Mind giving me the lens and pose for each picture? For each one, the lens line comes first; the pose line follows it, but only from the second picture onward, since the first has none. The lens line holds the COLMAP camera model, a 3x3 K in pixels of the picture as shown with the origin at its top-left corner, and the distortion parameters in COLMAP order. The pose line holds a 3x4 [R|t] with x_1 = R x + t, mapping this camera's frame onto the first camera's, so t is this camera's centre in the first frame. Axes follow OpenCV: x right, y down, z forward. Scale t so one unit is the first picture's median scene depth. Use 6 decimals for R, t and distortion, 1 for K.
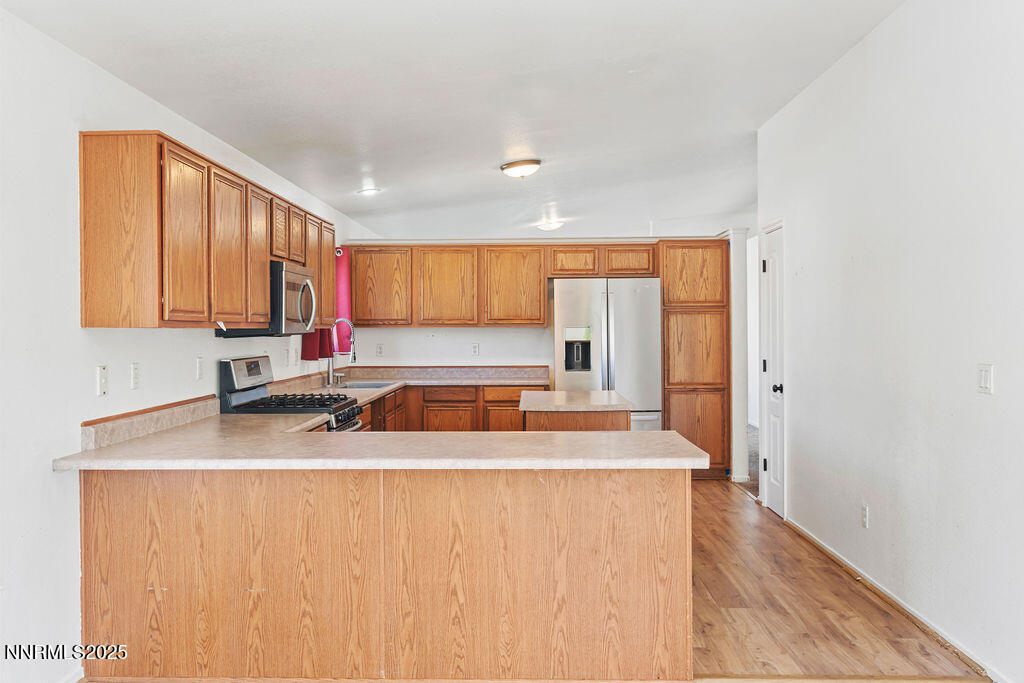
lens RADIAL K [[940.5, 0, 511.8], [0, 940.5, 337.9], [0, 0, 1]] dist [-0.018751, 0.000000]
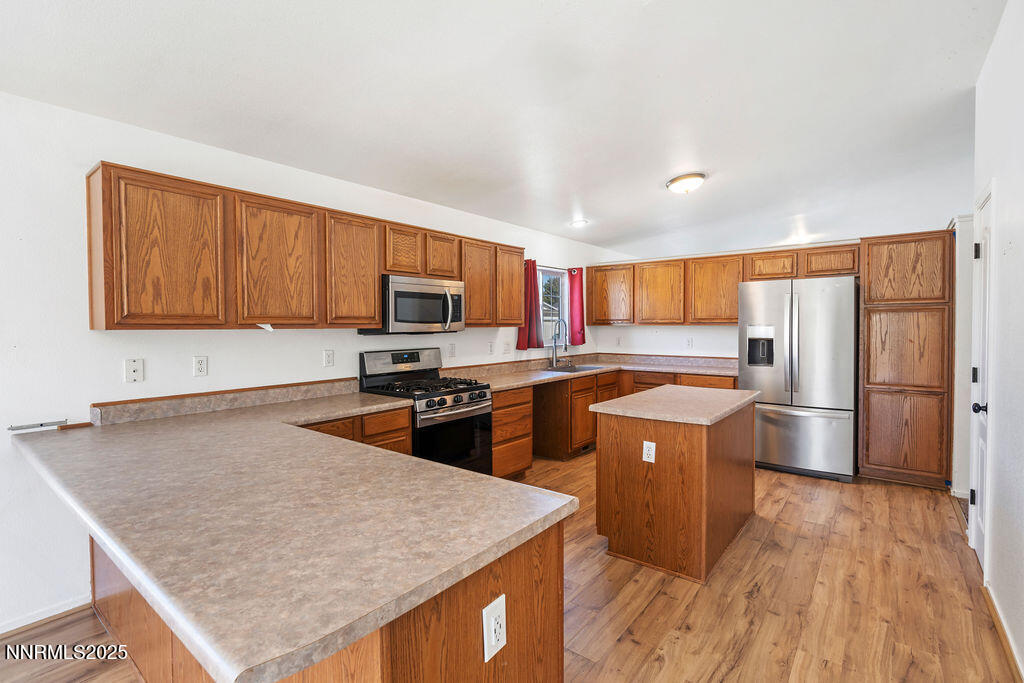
lens RADIAL K [[479.7, 0, 511.6], [0, 479.7, 337.6], [0, 0, 1]] dist [-0.004111, 0.000331]
pose [[0.795640, 0.016567, -0.605543, 0.172313], [-0.005143, 0.999775, 0.020596, -0.007321], [0.605748, -0.013272, 0.795546, 0.372202]]
